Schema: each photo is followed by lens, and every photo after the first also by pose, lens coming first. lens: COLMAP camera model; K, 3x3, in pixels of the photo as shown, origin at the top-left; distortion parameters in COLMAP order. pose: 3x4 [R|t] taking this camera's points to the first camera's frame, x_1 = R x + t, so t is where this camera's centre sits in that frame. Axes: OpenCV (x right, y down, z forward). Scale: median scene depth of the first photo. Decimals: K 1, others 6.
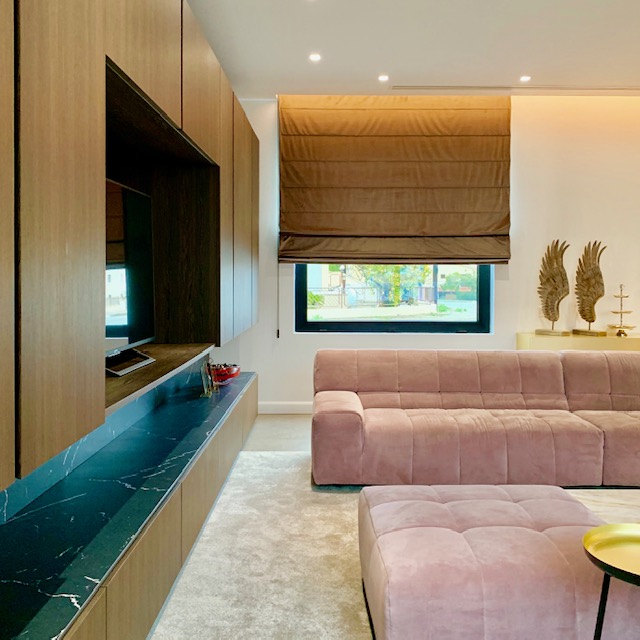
lens RADIAL K [[667.4, 0, 319.7], [0, 667.4, 307.5], [0, 0, 1]] dist [0.005464, -0.001275]
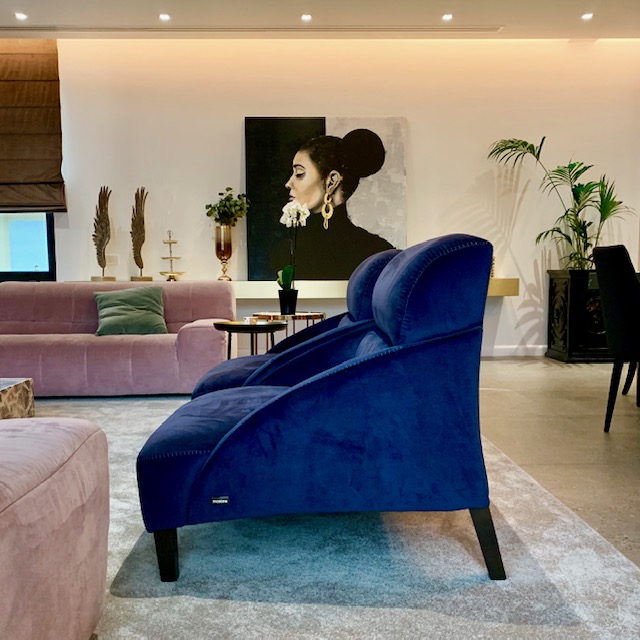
lens RADIAL K [[667.4, 0, 319.7], [0, 667.4, 307.5], [0, 0, 1]] dist [0.005464, -0.001275]
pose [[0.999380, -0.017497, 0.030539, 0.635311], [0.015009, 0.996691, 0.079880, 0.003844], [-0.031835, -0.079373, 0.996337, -0.024360]]
